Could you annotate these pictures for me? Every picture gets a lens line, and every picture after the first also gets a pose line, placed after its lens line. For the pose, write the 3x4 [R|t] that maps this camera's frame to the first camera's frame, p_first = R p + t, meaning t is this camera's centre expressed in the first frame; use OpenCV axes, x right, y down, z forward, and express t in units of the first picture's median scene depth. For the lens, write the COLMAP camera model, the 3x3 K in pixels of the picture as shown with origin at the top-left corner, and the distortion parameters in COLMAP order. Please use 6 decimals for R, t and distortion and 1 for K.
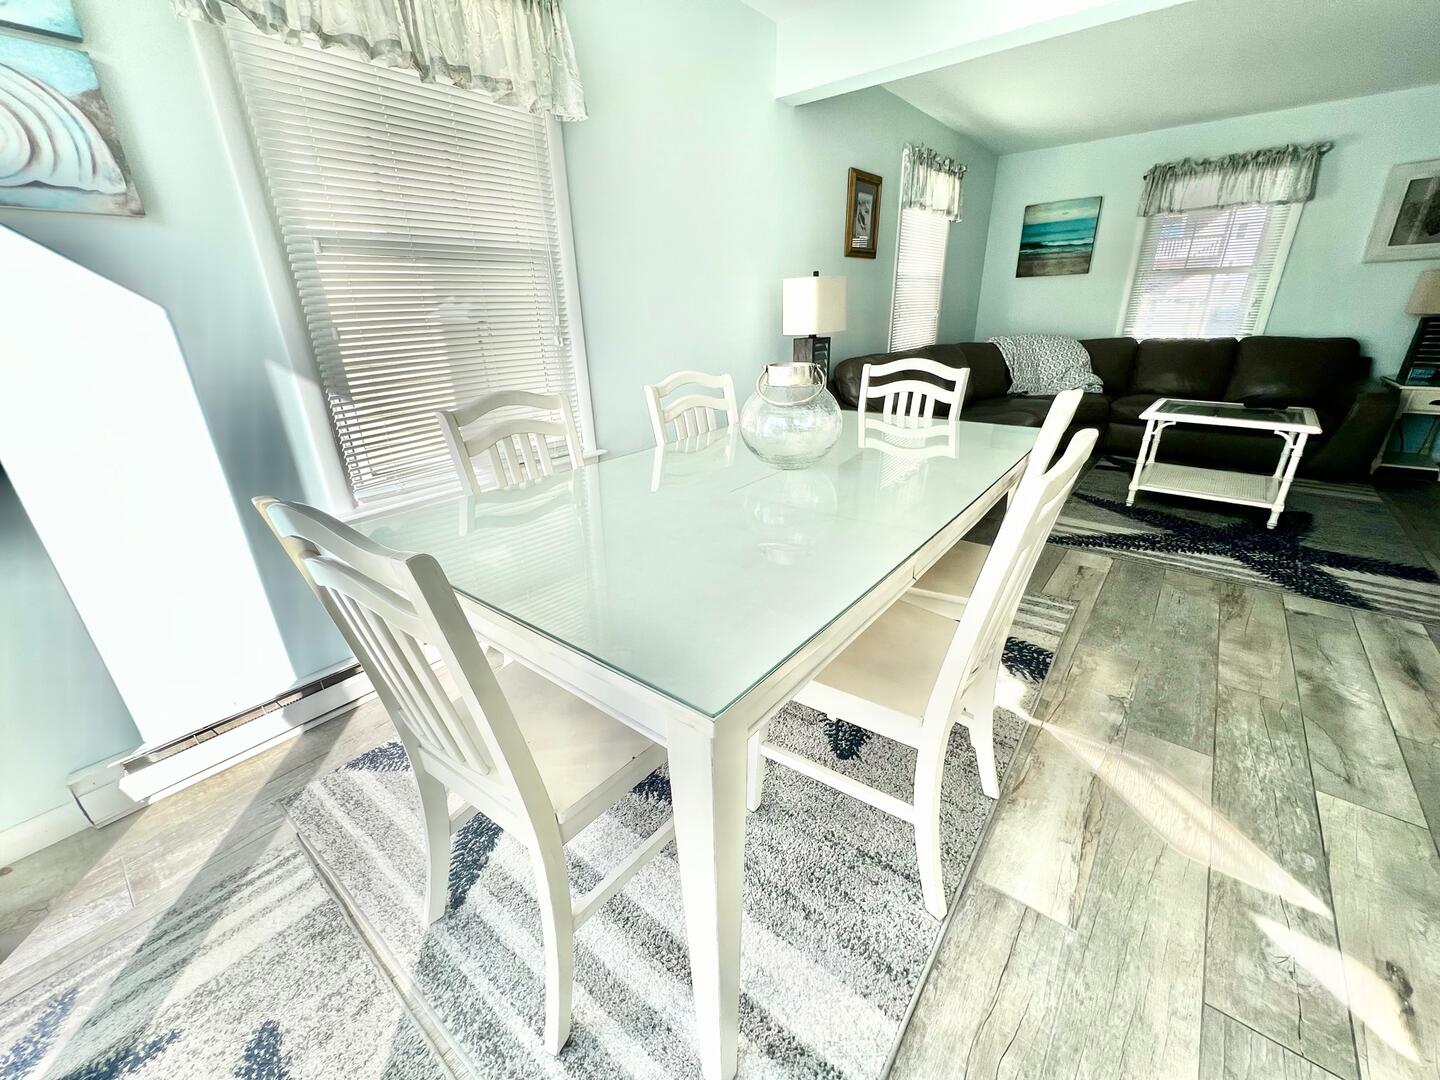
lens RADIAL K [[576.4, 0, 725.1], [0, 576.4, 545.1], [0, 0, 1]] dist [-0.000973, -0.000392]
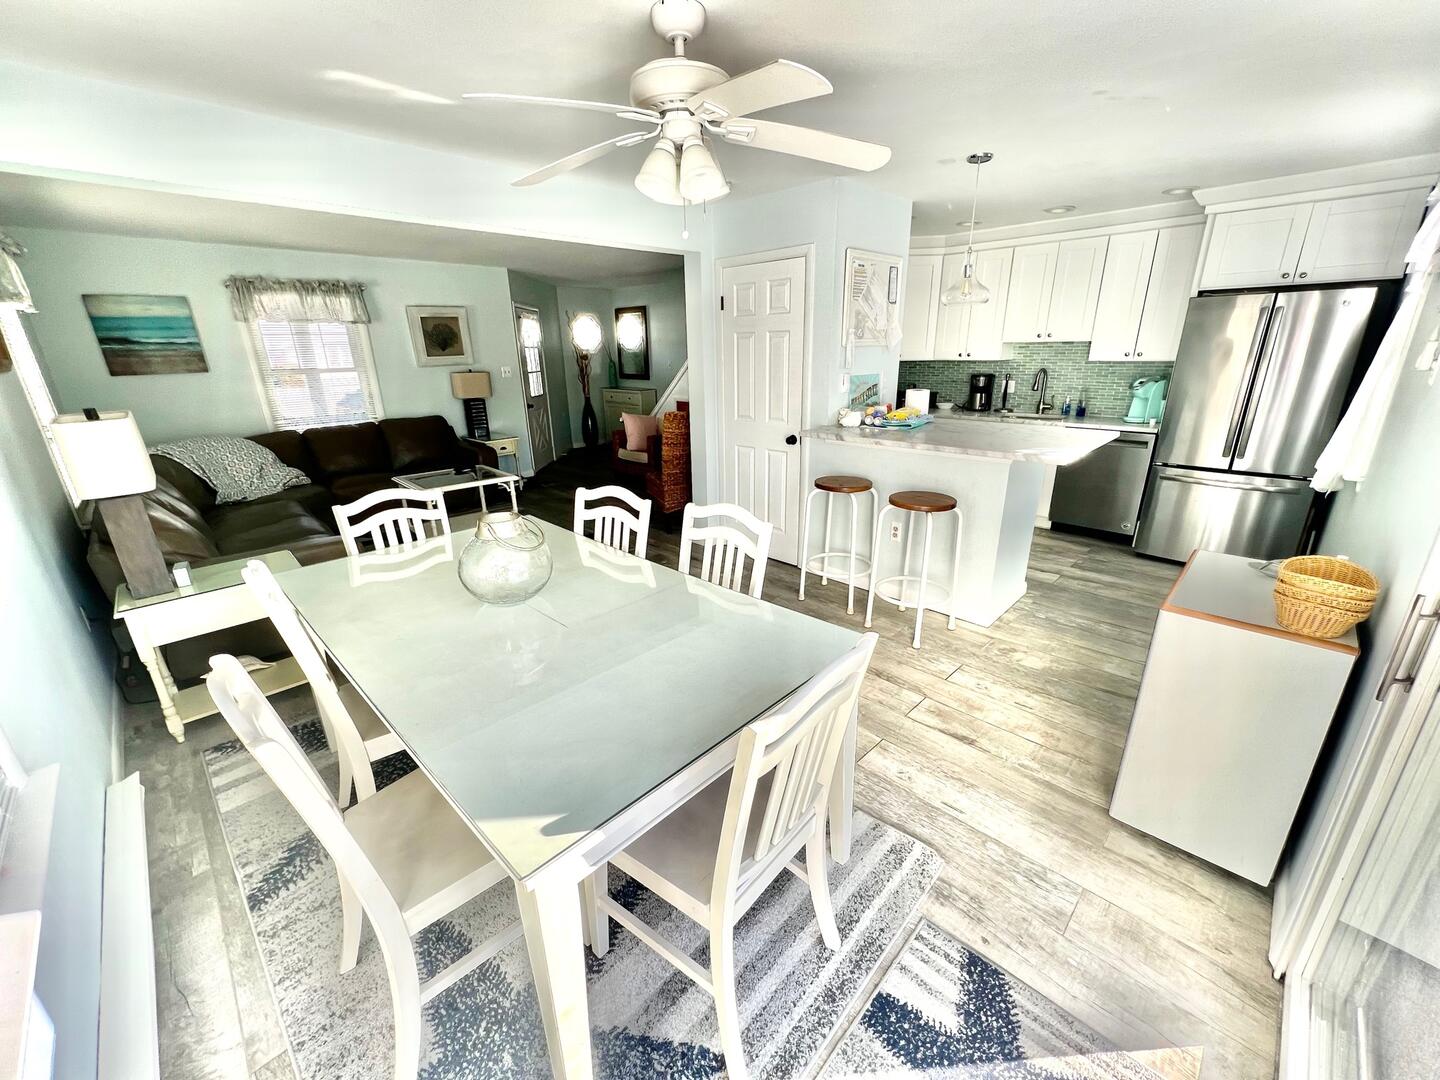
lens RADIAL K [[576.4, 0, 722.0], [0, 576.4, 544.3], [0, 0, 1]] dist [-0.000973, -0.000392]
pose [[0.094729, -0.303927, 0.947974, -0.362050], [0.391971, 0.886721, 0.245120, -0.143594], [-0.915087, 0.348358, 0.203129, 0.146801]]
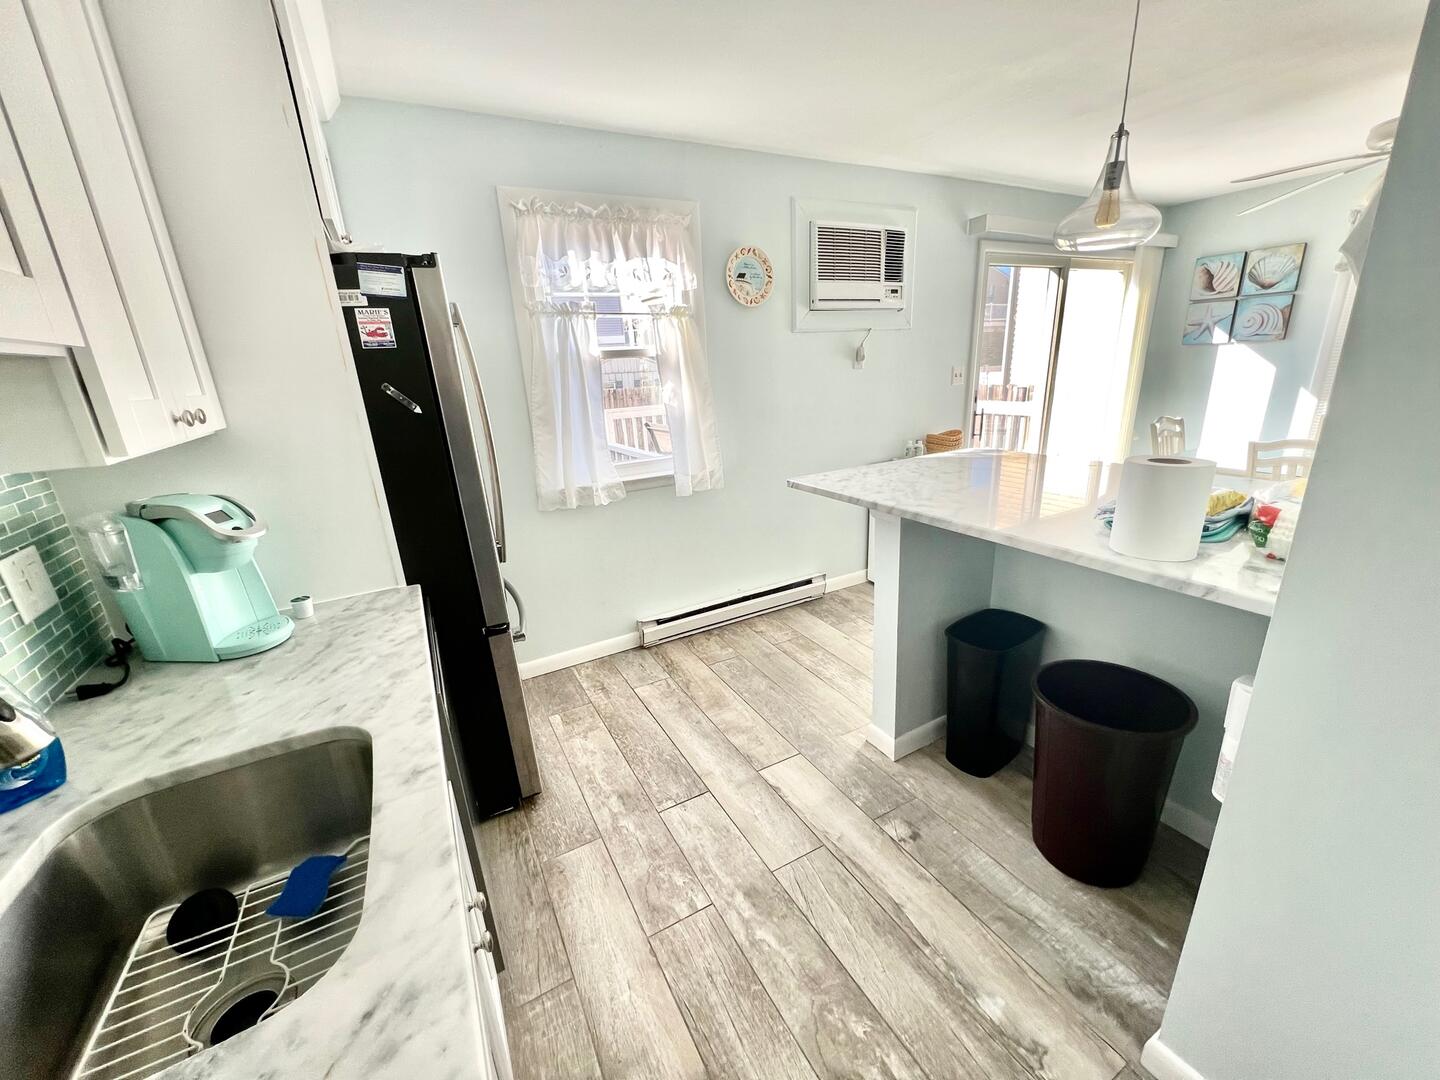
lens RADIAL K [[576.4, 0, 720.6], [0, 576.4, 544.7], [0, 0, 1]] dist [-0.000973, -0.000392]
pose [[-0.371388, 0.317244, -0.872598, 0.998407], [-0.297748, 0.849487, 0.435567, -0.032425], [0.879441, 0.421579, -0.221031, -0.160778]]
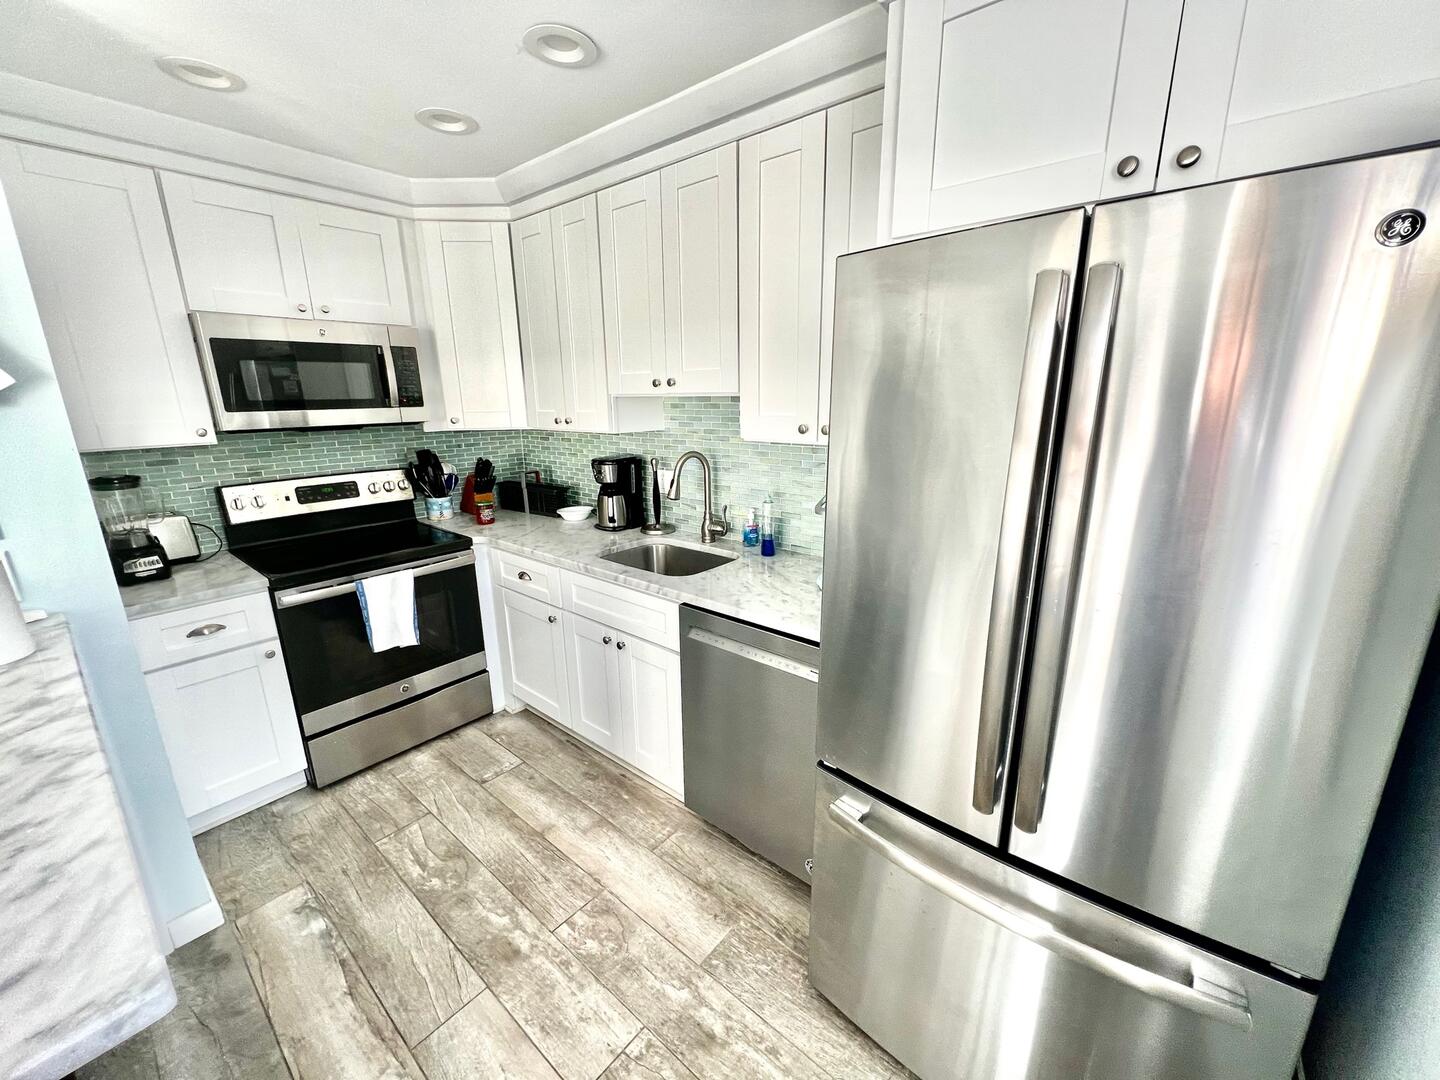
lens RADIAL K [[576.4, 0, 721.2], [0, 576.4, 543.7], [0, 0, 1]] dist [-0.000973, -0.000392]
pose [[0.012450, -0.231256, 0.972813, 0.396205], [0.390464, 0.896771, 0.208182, 0.065834], [-0.920534, 0.377257, 0.101462, -0.407309]]
